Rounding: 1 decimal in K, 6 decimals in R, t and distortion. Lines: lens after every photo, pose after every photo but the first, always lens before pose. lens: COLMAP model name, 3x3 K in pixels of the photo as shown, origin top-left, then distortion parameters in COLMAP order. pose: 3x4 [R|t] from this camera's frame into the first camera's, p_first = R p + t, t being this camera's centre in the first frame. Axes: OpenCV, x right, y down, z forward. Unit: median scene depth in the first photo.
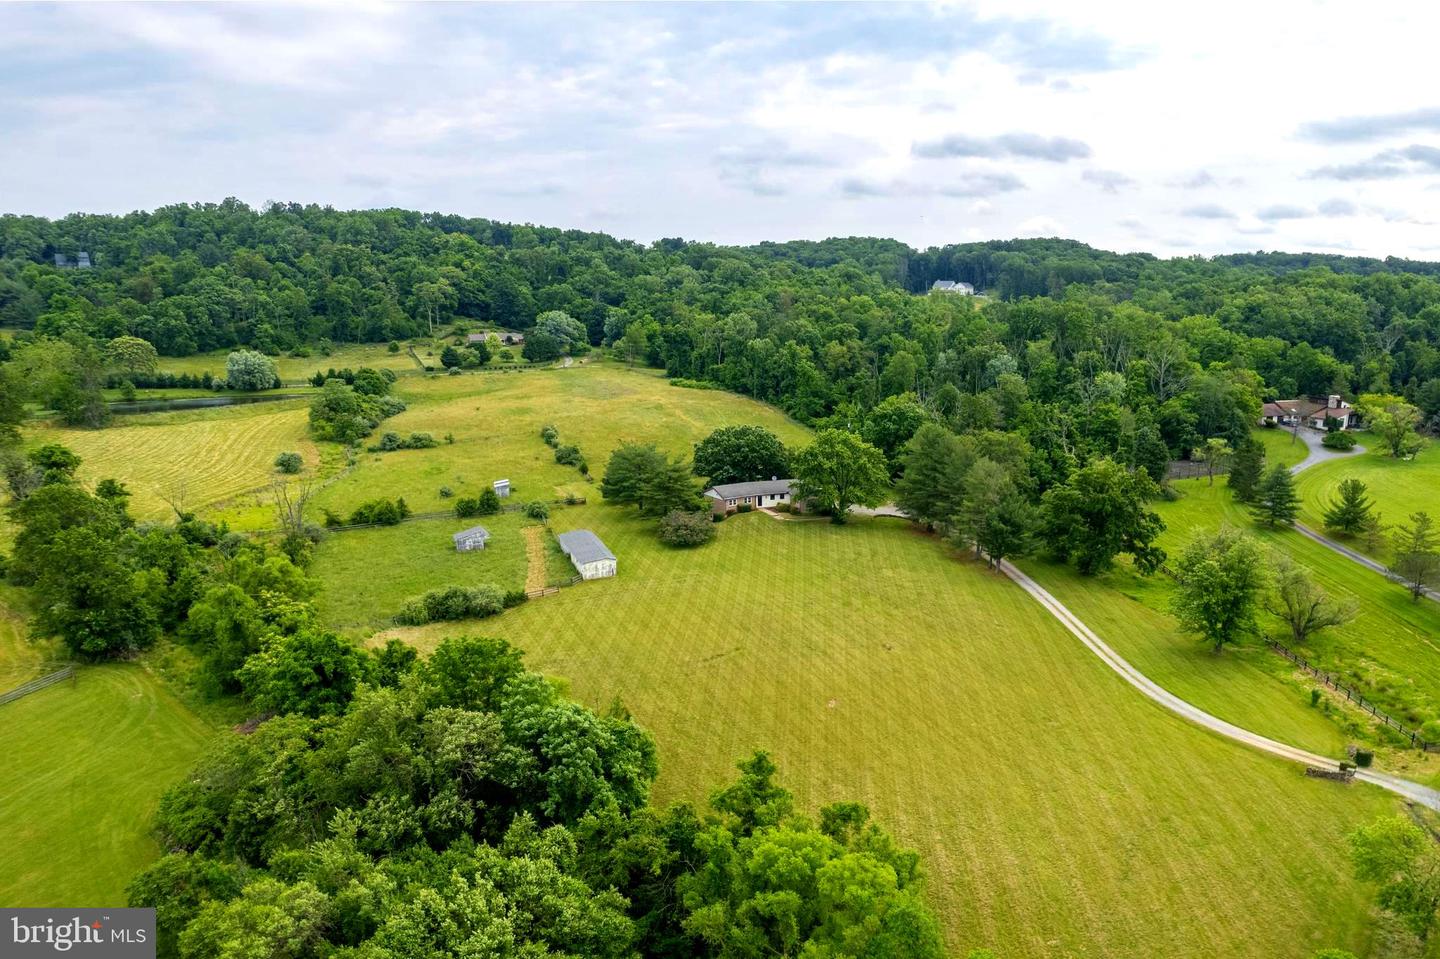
lens RADIAL K [[1033.4, 0, 787.8], [0, 1033.4, 551.3], [0, 0, 1]] dist [-0.036762, 0.006834]
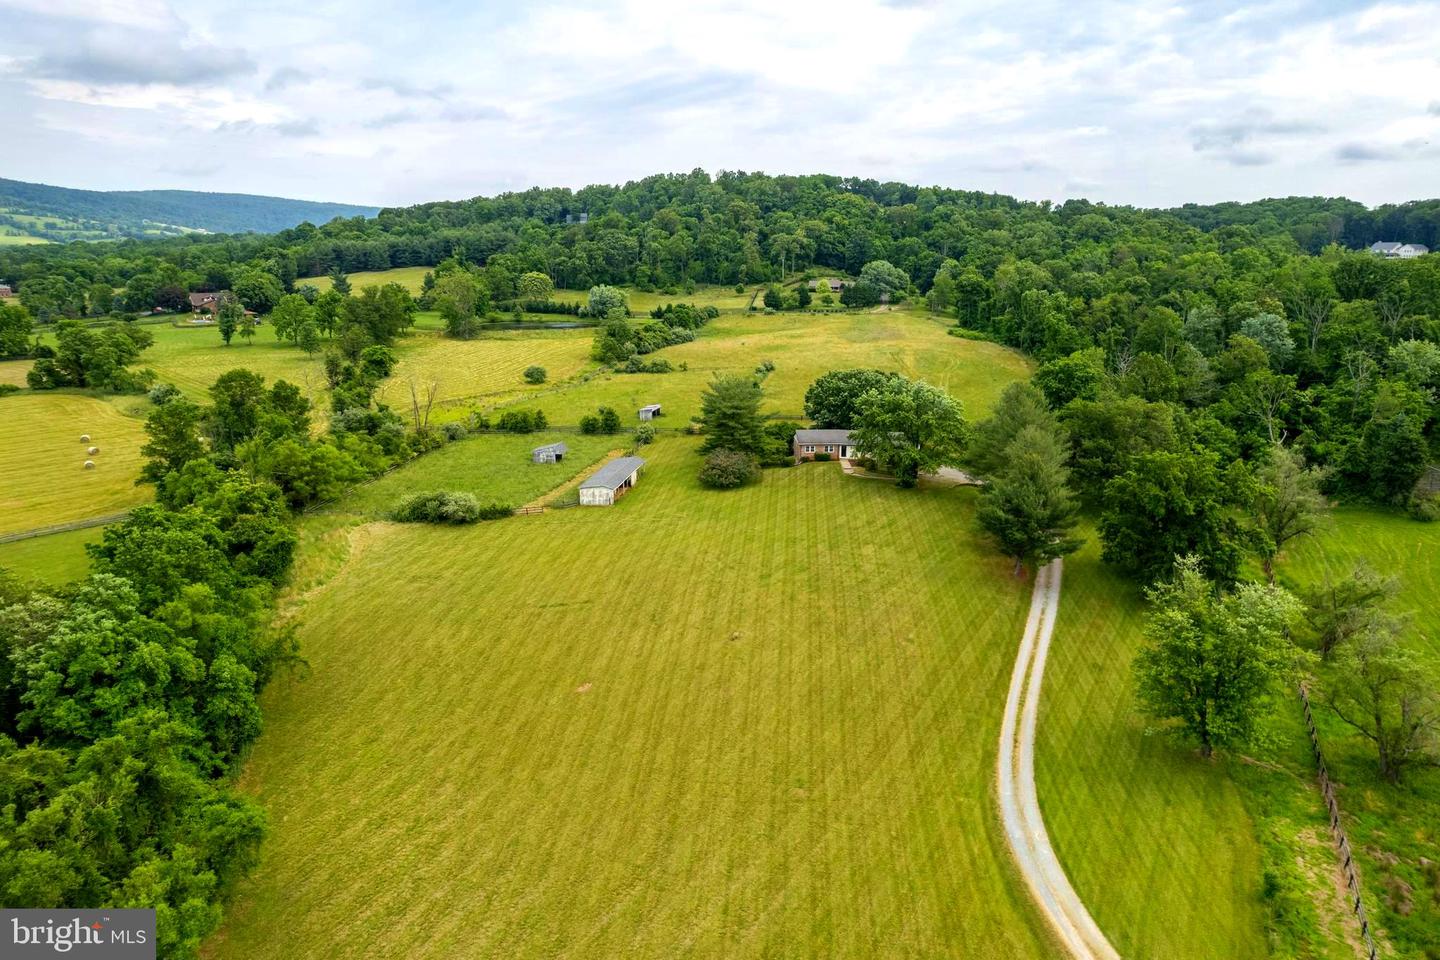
lens RADIAL K [[921.6, 0, 716.8], [0, 921.6, 475.2], [0, 0, 1]] dist [-0.058093, 0.046235]
pose [[0.854984, 0.130018, -0.502093, 0.152577], [-0.136456, 0.990353, 0.024090, -0.016999], [0.500381, 0.047917, 0.864478, 0.128381]]
